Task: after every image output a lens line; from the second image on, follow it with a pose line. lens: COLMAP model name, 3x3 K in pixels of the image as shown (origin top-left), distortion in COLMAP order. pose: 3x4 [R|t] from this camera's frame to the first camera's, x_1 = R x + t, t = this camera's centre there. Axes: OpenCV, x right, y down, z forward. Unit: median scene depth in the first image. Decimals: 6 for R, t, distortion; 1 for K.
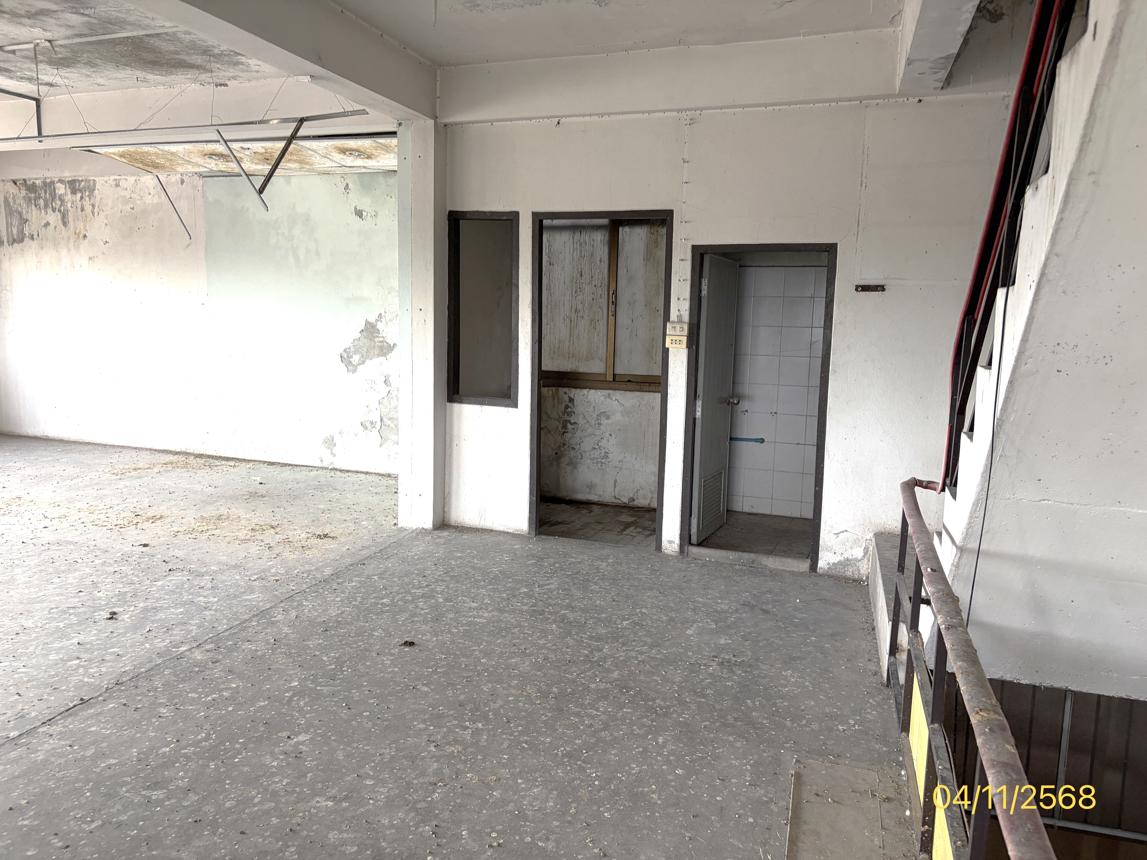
lens RADIAL K [[864.2, 0, 574.5], [0, 864.2, 427.6], [0, 0, 1]] dist [0.050931, -0.058088]
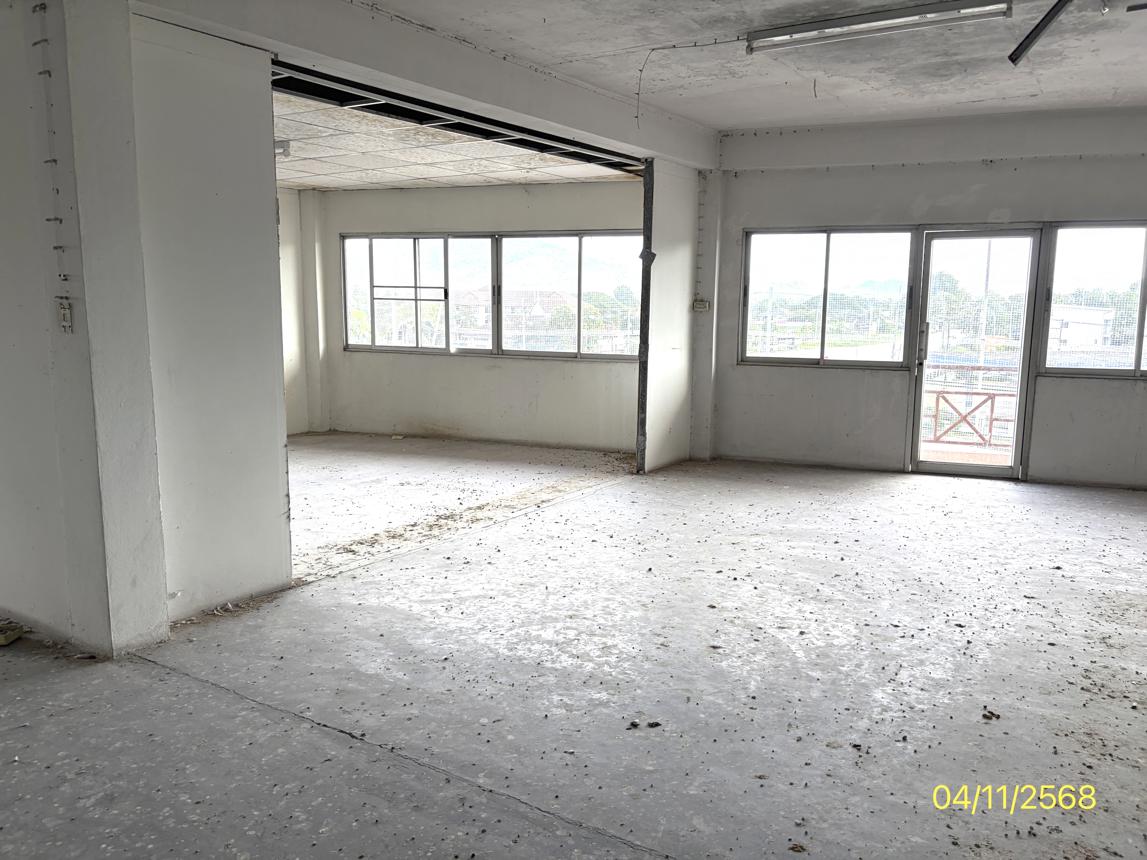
lens RADIAL K [[864.2, 0, 580.8], [0, 864.2, 425.6], [0, 0, 1]] dist [0.050931, -0.058088]
pose [[-0.256735, 0.109562, -0.960252, 0.088429], [-0.145283, 0.977889, 0.150418, -0.071020], [0.955500, 0.178126, -0.235141, 0.533770]]
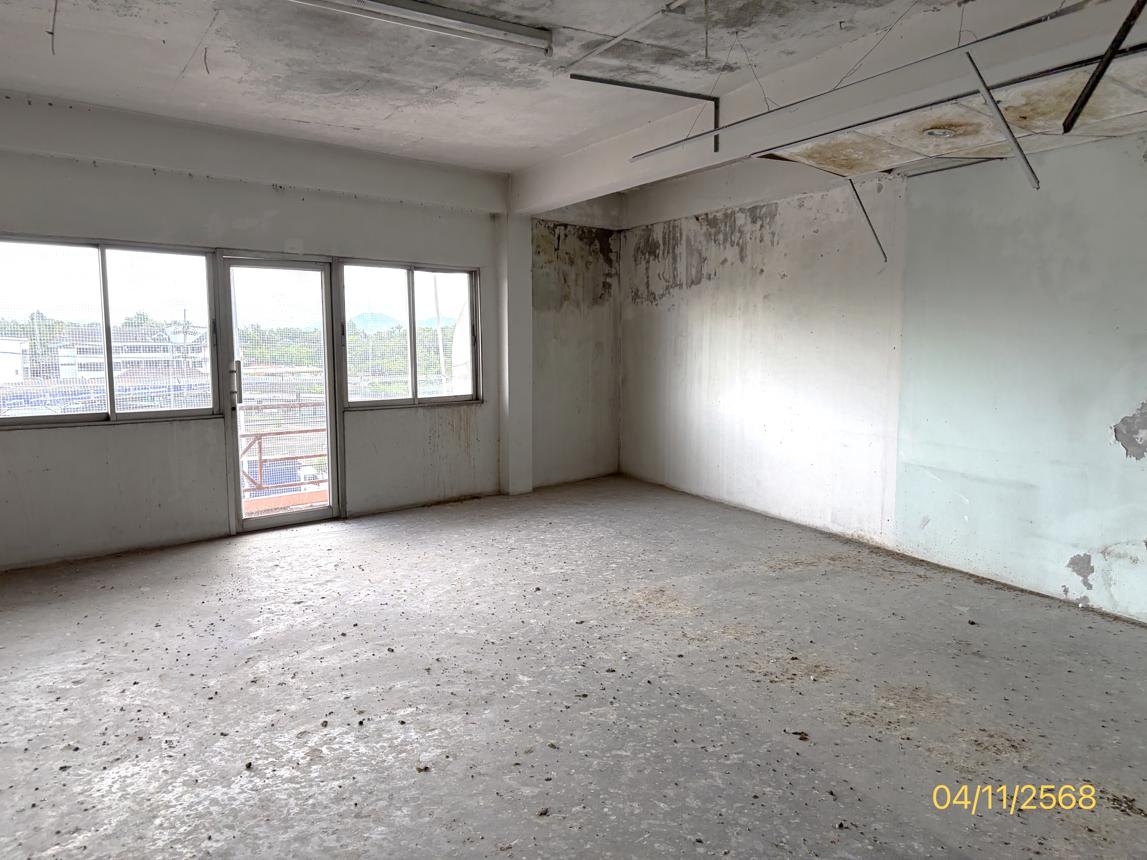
lens RADIAL K [[864.2, 0, 571.9], [0, 864.2, 427.5], [0, 0, 1]] dist [0.050931, -0.058088]
pose [[0.747030, 0.044985, -0.663266, -0.133473], [-0.071692, 0.997341, -0.013103, -0.043247], [0.660913, 0.057340, 0.748269, 0.258909]]
